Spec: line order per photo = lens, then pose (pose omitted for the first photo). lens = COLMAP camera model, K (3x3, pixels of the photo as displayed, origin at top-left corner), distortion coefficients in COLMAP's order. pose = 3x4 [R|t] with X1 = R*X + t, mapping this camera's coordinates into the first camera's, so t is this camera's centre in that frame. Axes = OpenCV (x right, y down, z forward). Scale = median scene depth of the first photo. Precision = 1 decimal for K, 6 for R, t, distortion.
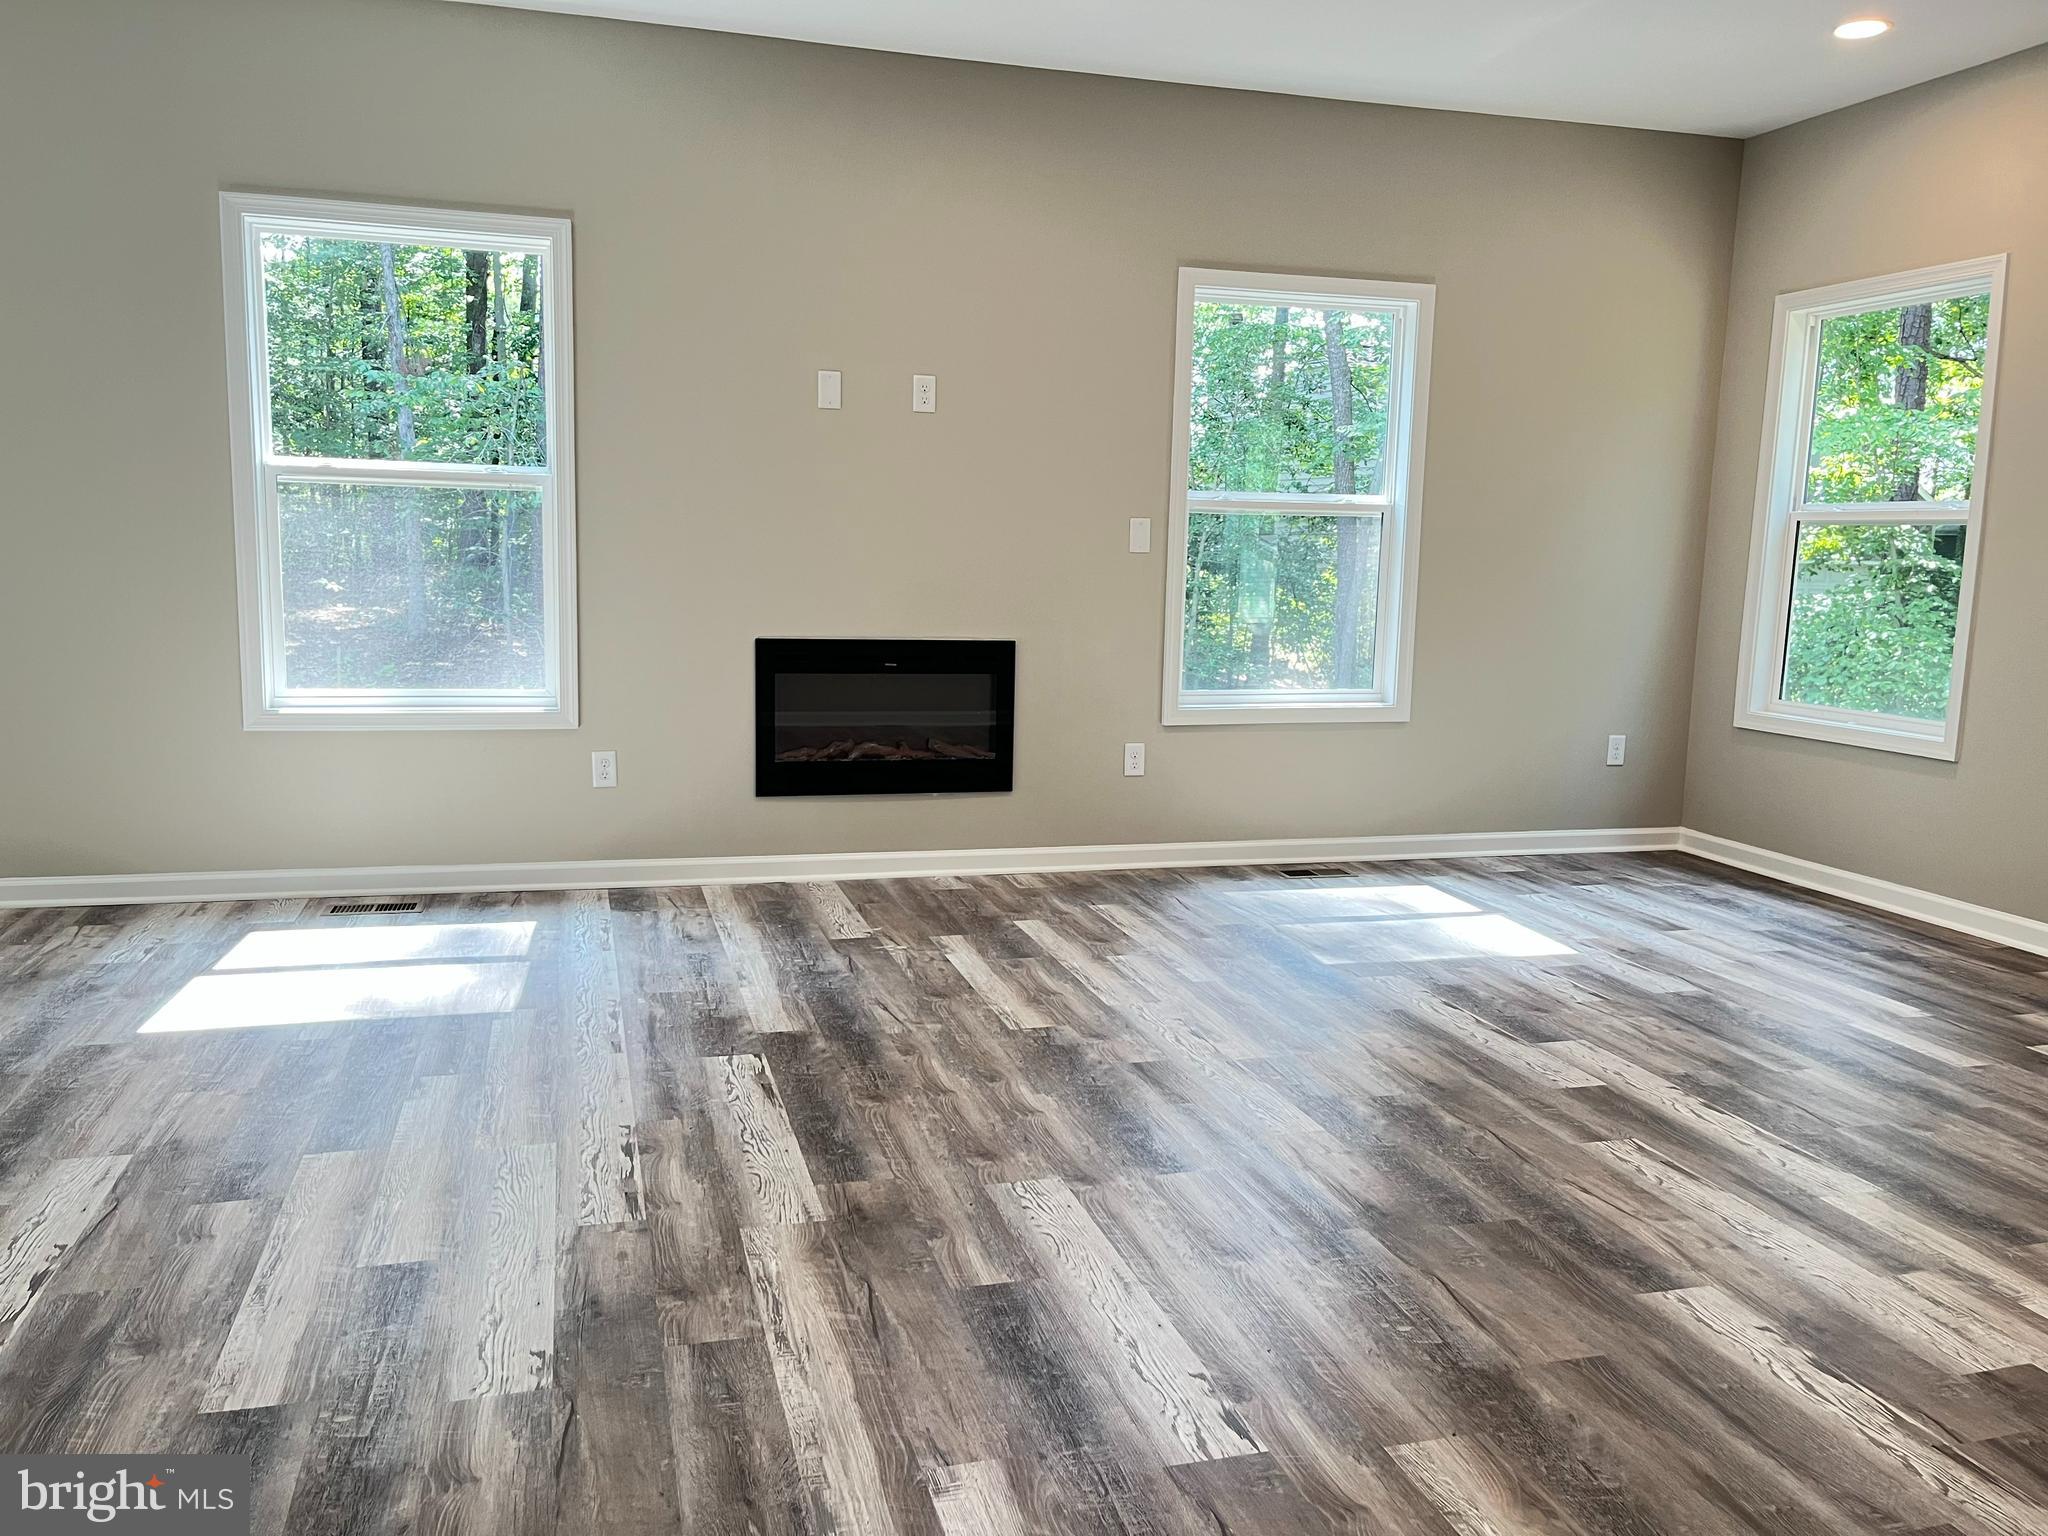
lens RADIAL K [[1544.5, 0, 1024.0], [0, 1544.5, 768.0], [0, 0, 1]] dist [0.055548, -0.074013]
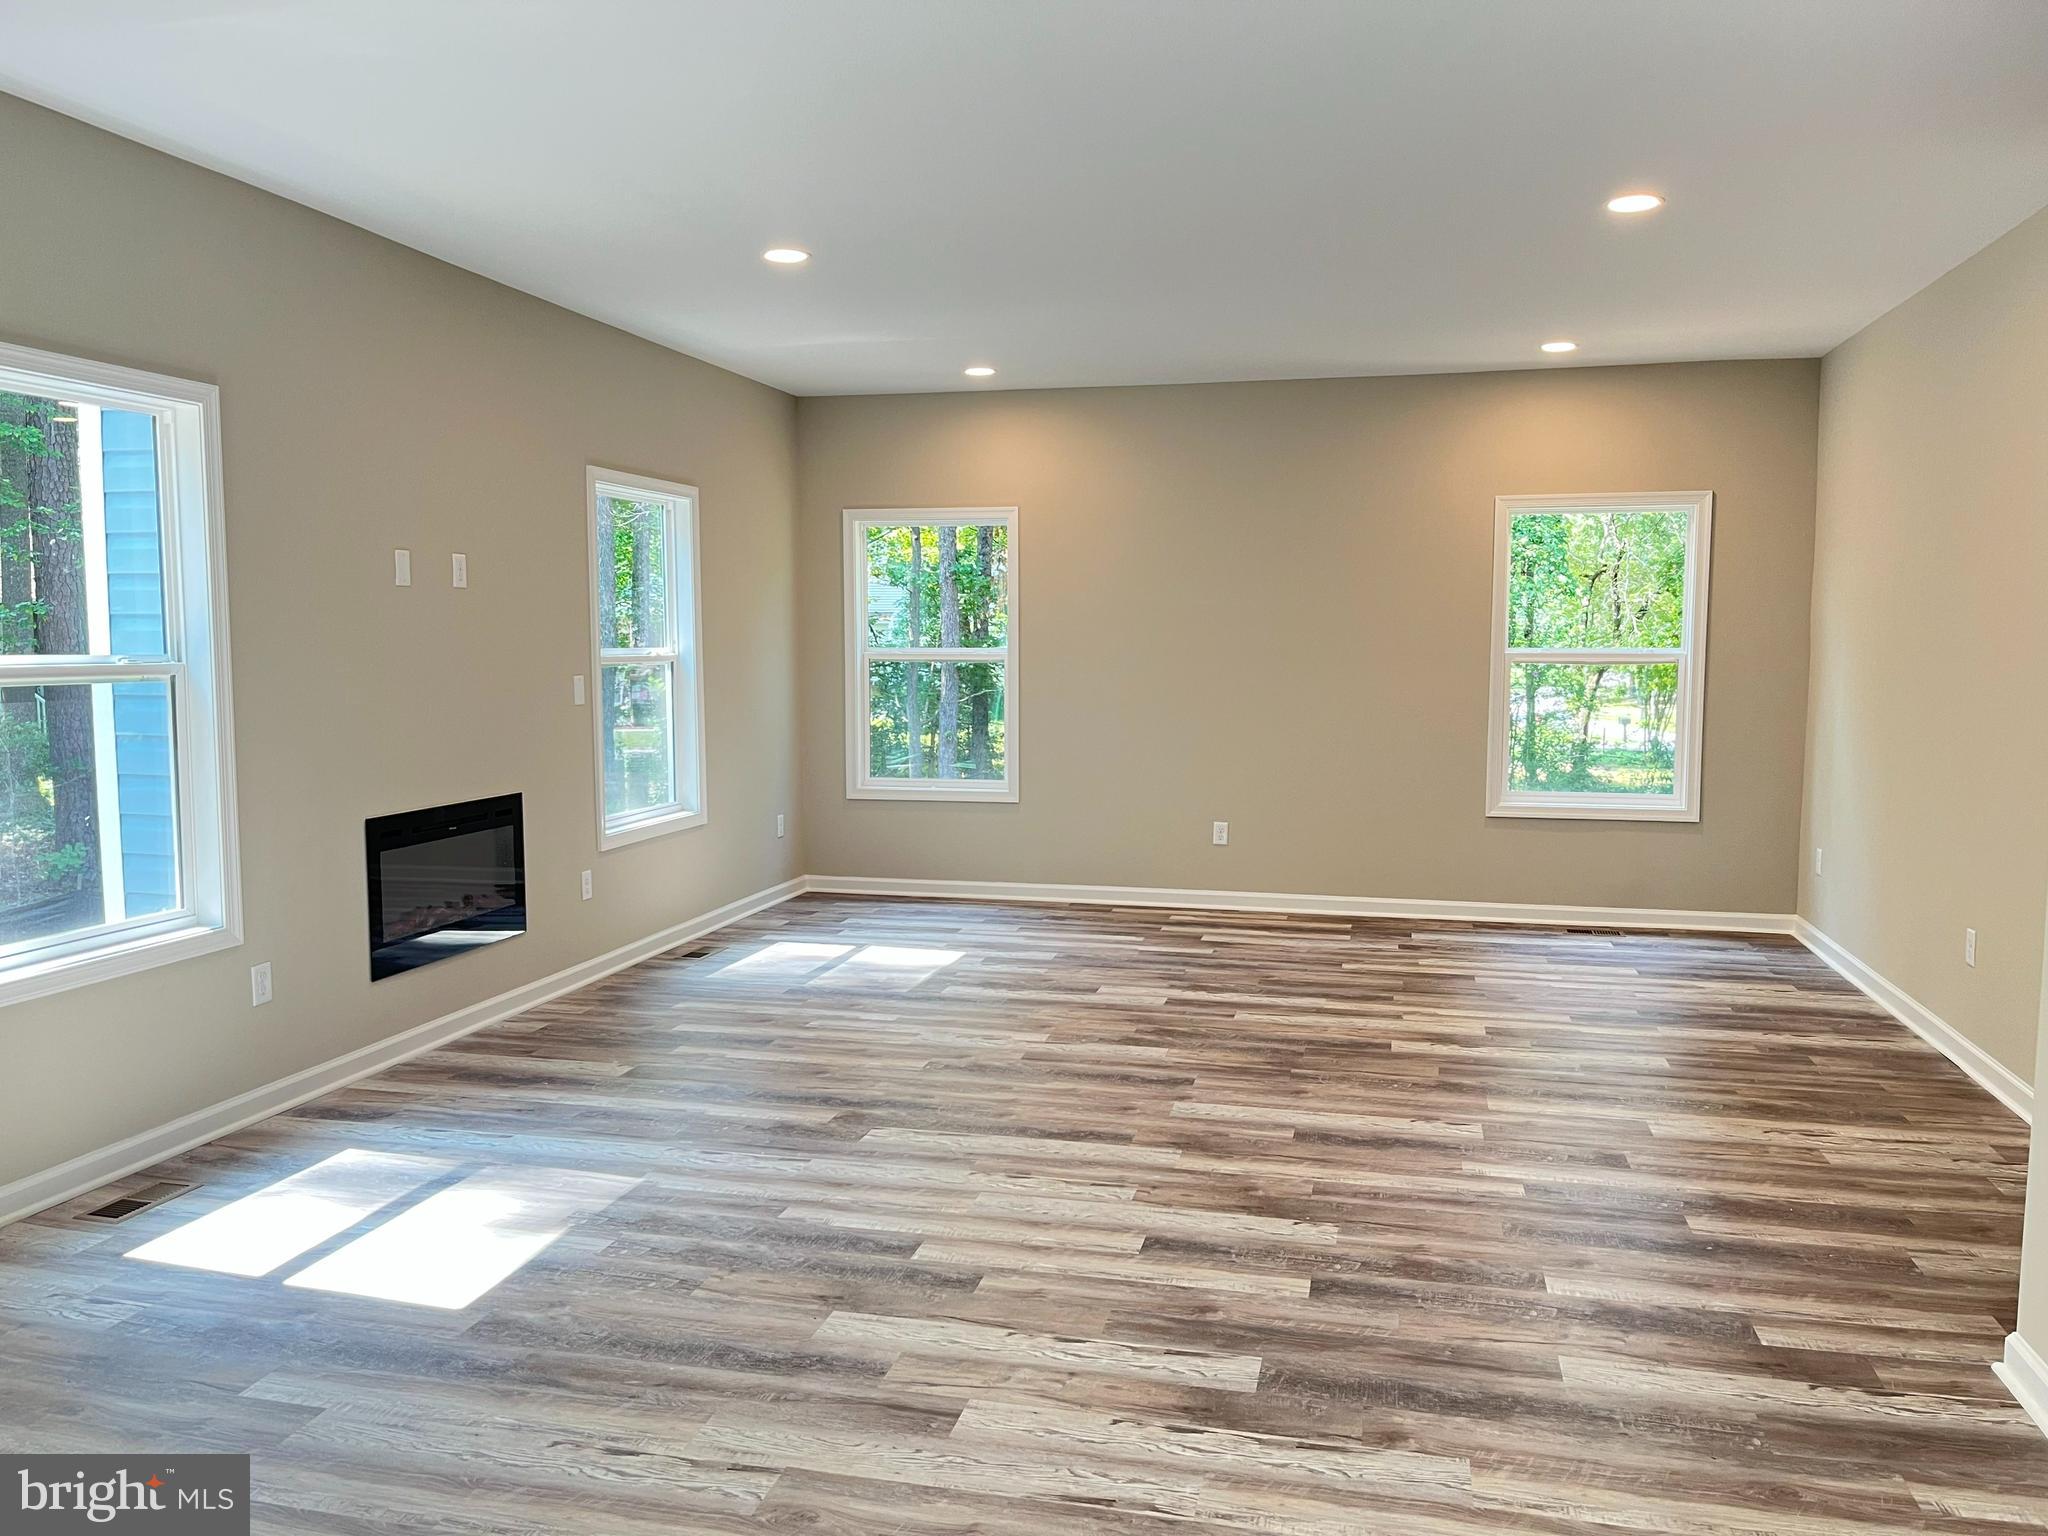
lens RADIAL K [[1544.5, 0, 1024.0], [0, 1544.5, 768.0], [0, 0, 1]] dist [0.055548, -0.074013]
pose [[0.497229, -0.097044, 0.862175, -1.228641], [0.136080, 0.990149, 0.032968, -0.140155], [-0.856881, 0.100932, 0.505536, 0.226207]]
